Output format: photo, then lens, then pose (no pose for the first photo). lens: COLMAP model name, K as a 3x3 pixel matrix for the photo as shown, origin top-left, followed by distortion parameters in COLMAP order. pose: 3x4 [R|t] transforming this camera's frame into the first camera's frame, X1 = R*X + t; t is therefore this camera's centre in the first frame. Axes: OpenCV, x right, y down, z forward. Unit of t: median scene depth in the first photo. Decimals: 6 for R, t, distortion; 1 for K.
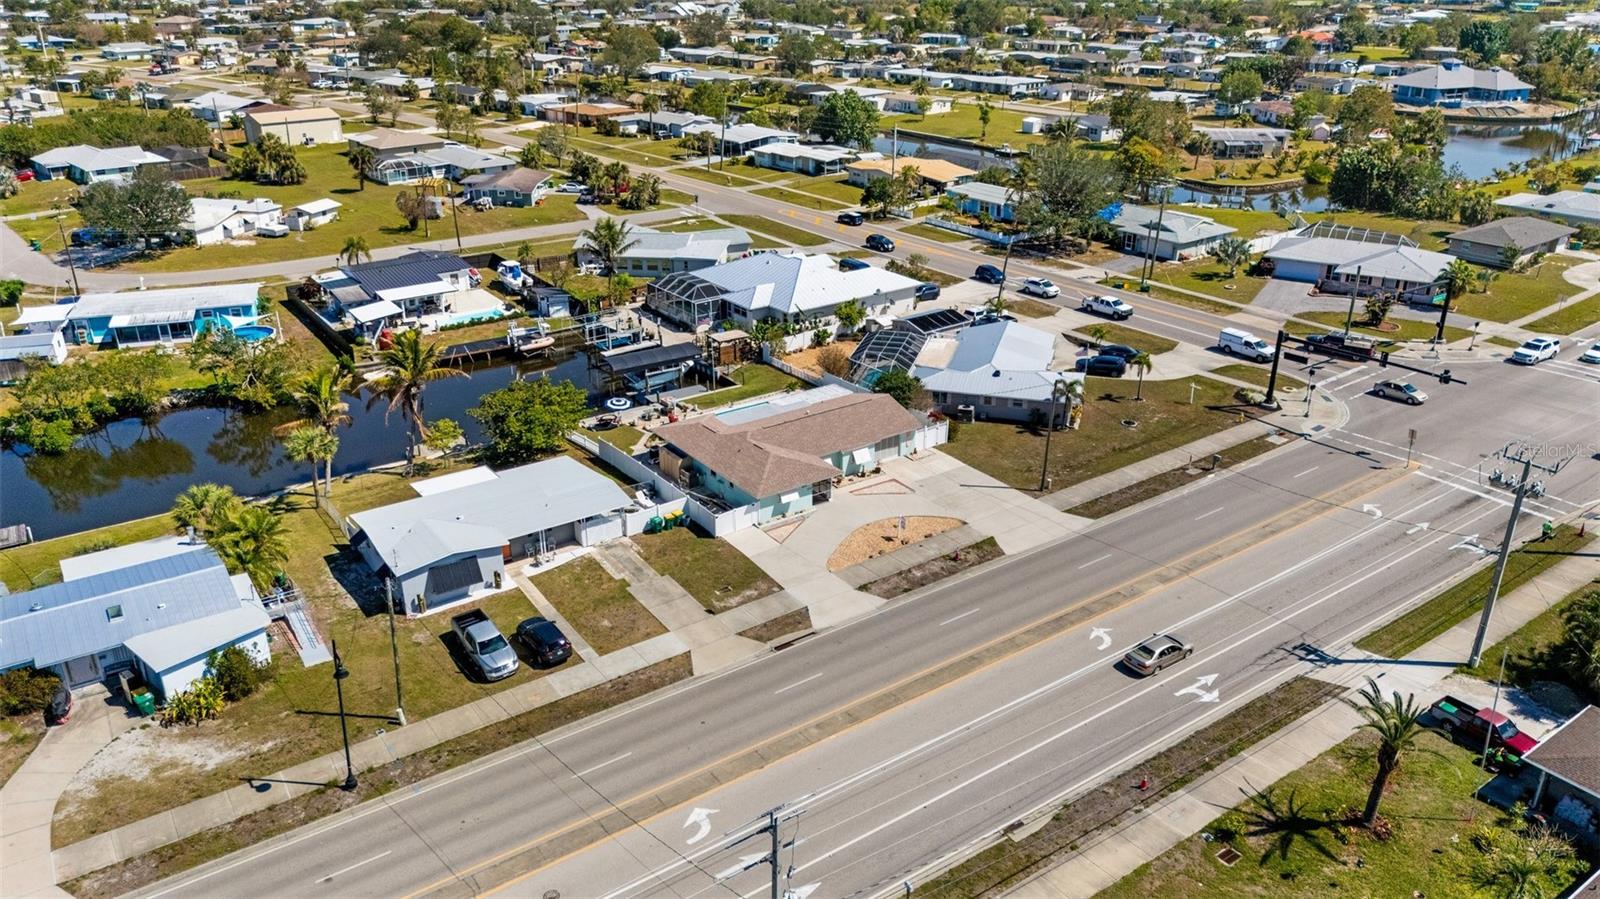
lens RADIAL K [[1159.6, 0, 792.3], [0, 1159.6, 458.5], [0, 0, 1]] dist [0.068245, -0.072673]
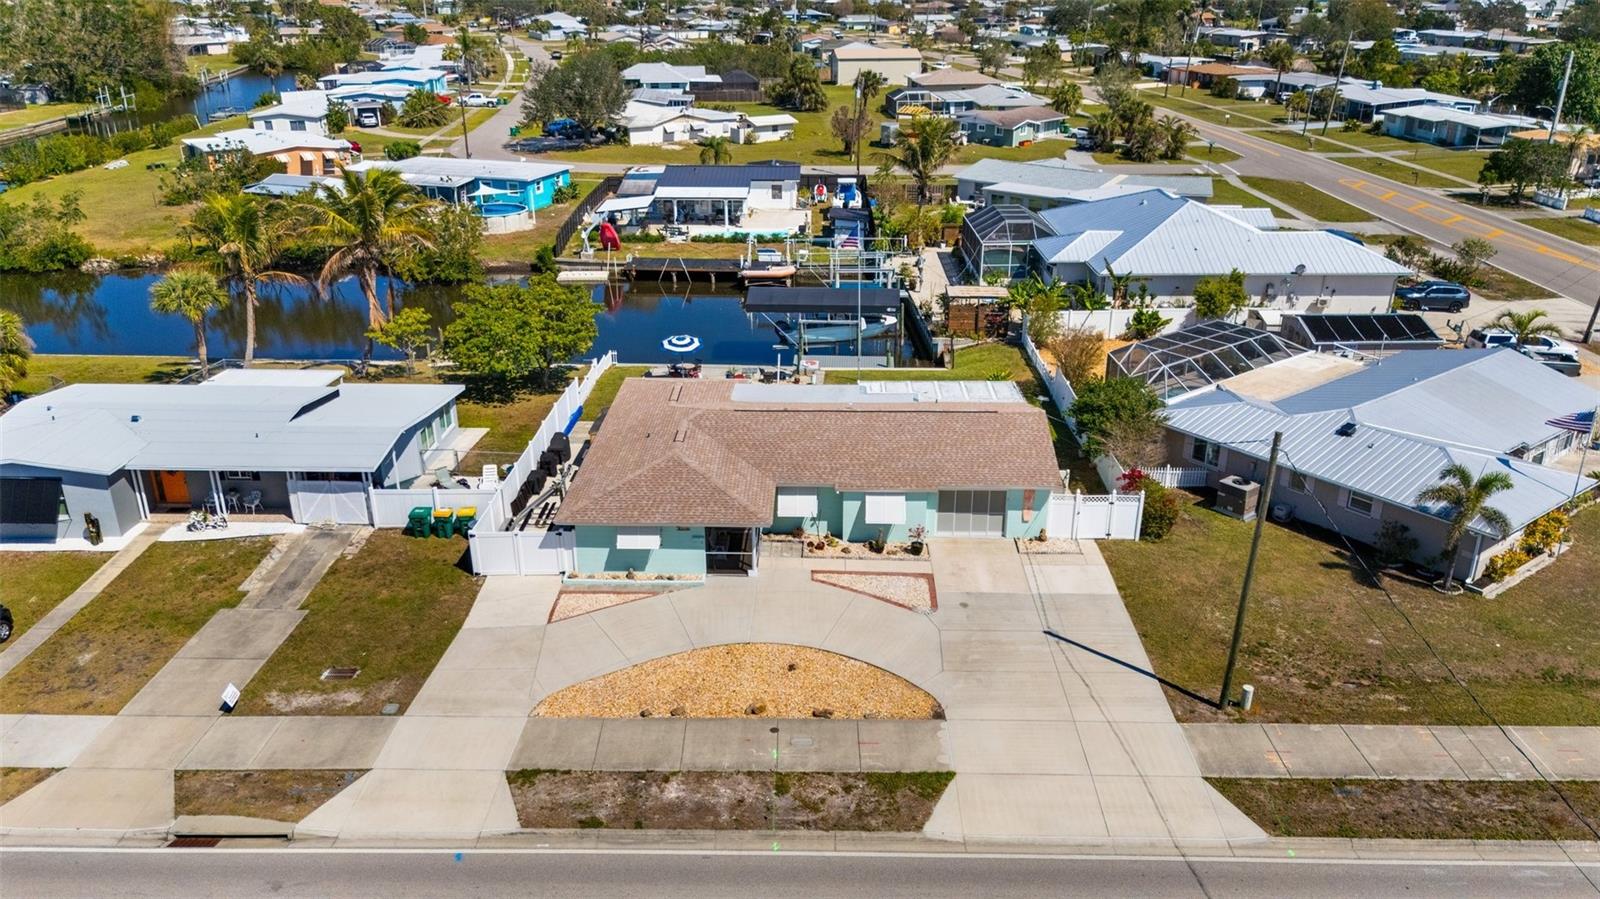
lens RADIAL K [[1159.6, 0, 792.3], [0, 1159.6, 458.5], [0, 0, 1]] dist [0.068245, -0.072673]
pose [[0.805024, 0.231457, -0.546227, 0.252497], [-0.240009, 0.969100, 0.056921, -0.036241], [0.542524, 0.085277, 0.835701, 0.496817]]
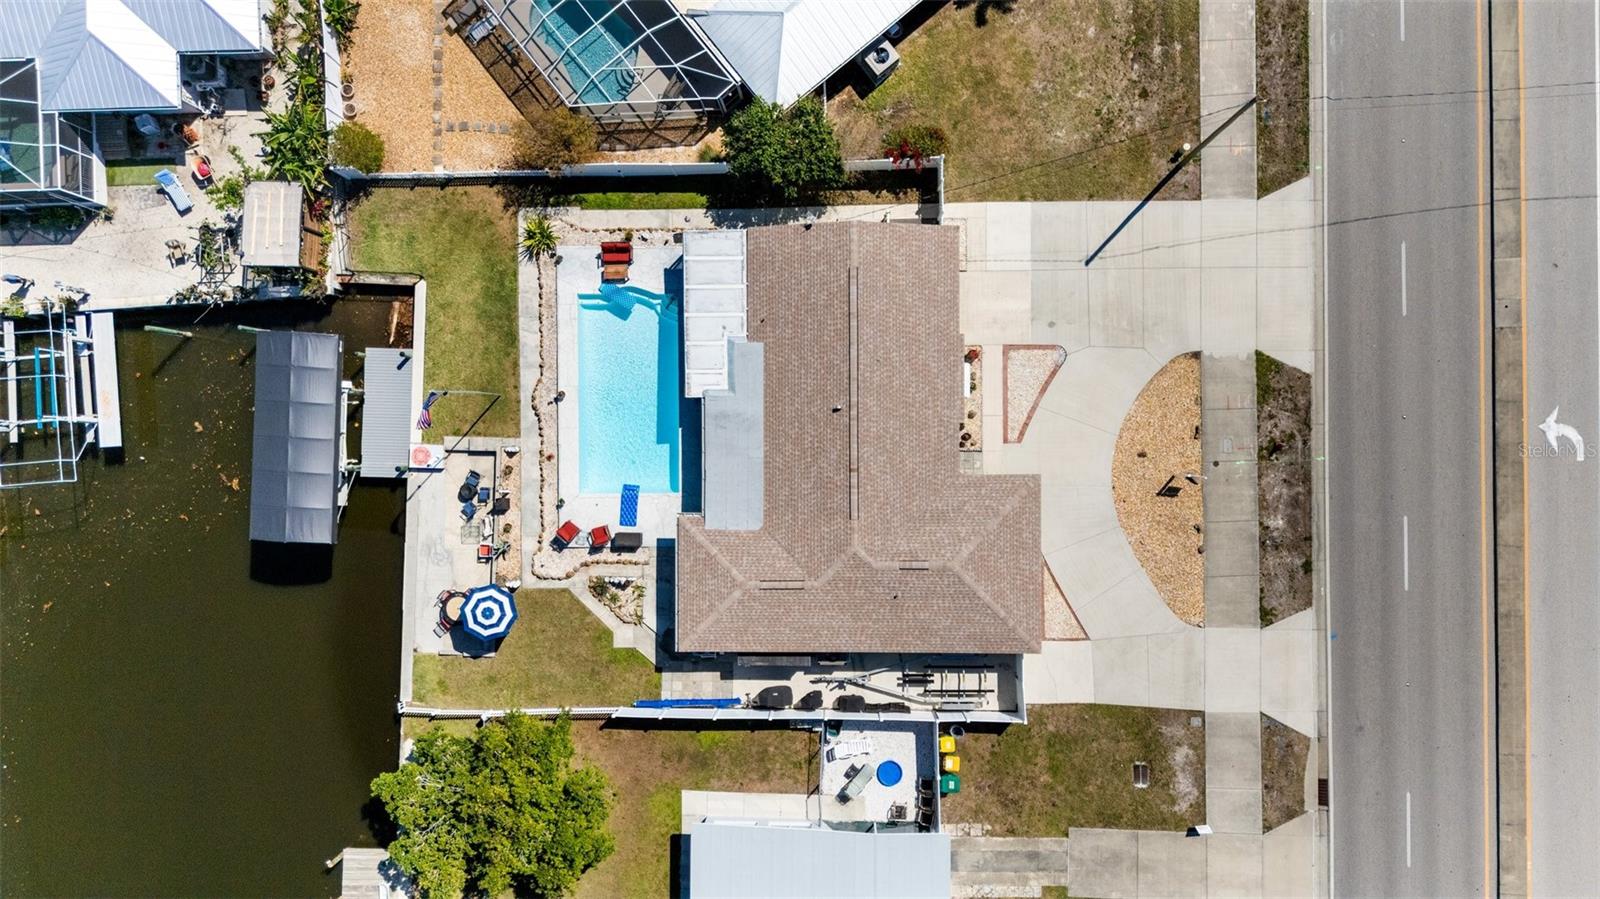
lens RADIAL K [[1159.6, 0, 792.3], [0, 1159.6, 458.5], [0, 0, 1]] dist [0.068245, -0.072673]
pose [[0.567707, -0.823073, -0.016134, -0.008357], [0.359306, 0.230100, 0.904408, -0.468181], [-0.740681, -0.519235, 0.426364, 0.696869]]
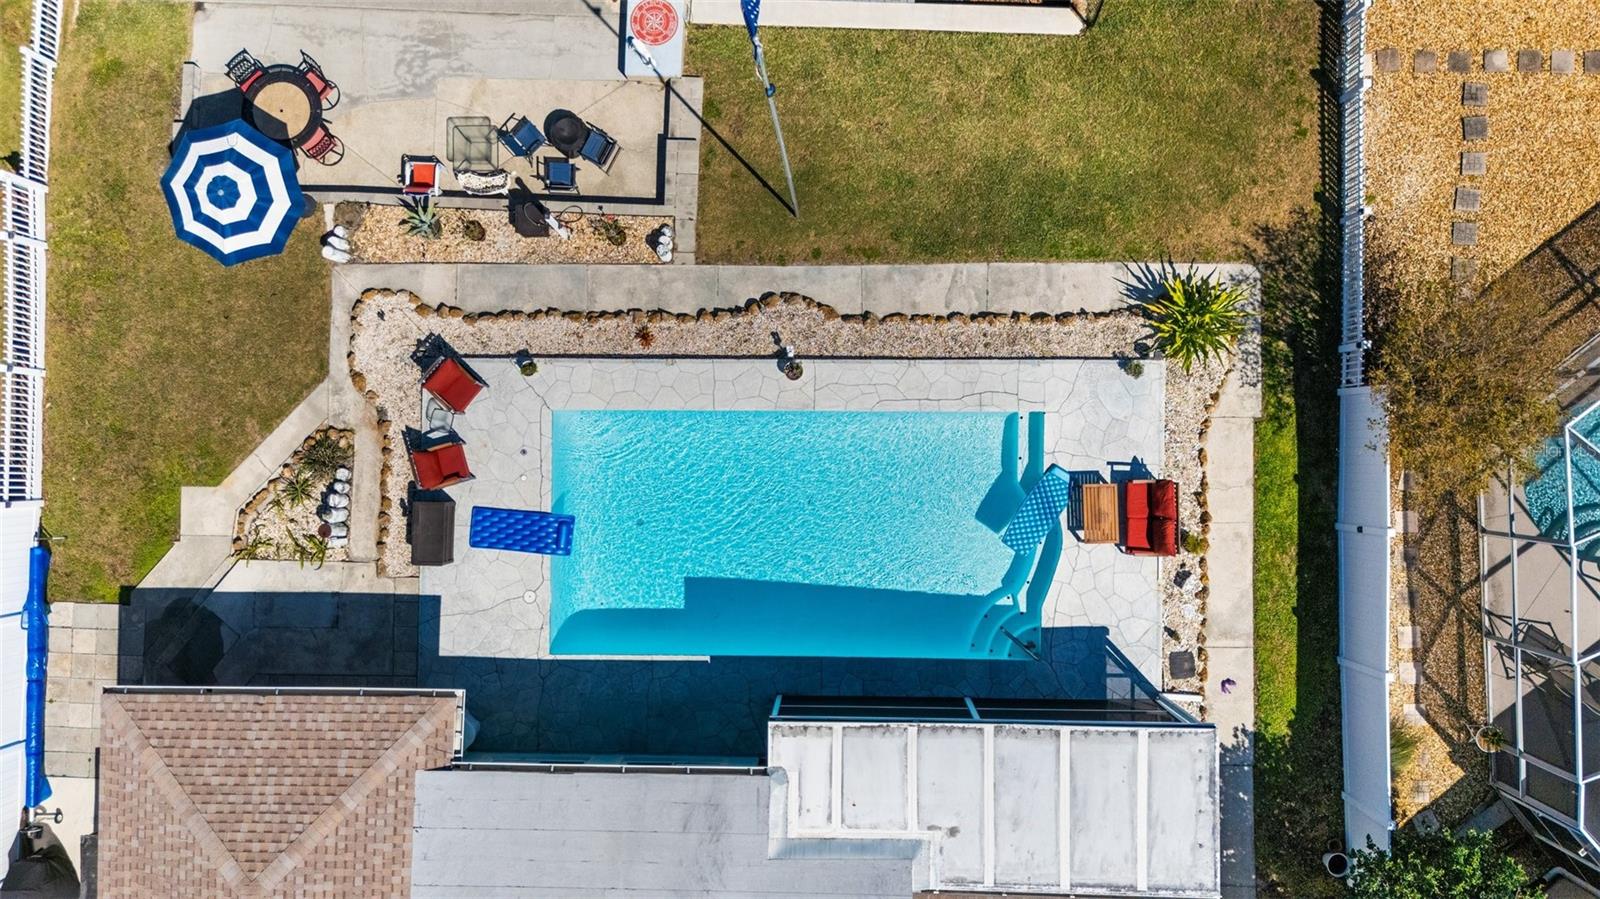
lens RADIAL K [[1159.6, 0, 792.3], [0, 1159.6, 458.5], [0, 0, 1]] dist [0.068245, -0.072673]
pose [[0.814395, 0.579263, -0.034846, -0.035152], [-0.199586, 0.335974, 0.920482, -0.232024], [0.544909, -0.742681, 0.389228, 0.913605]]
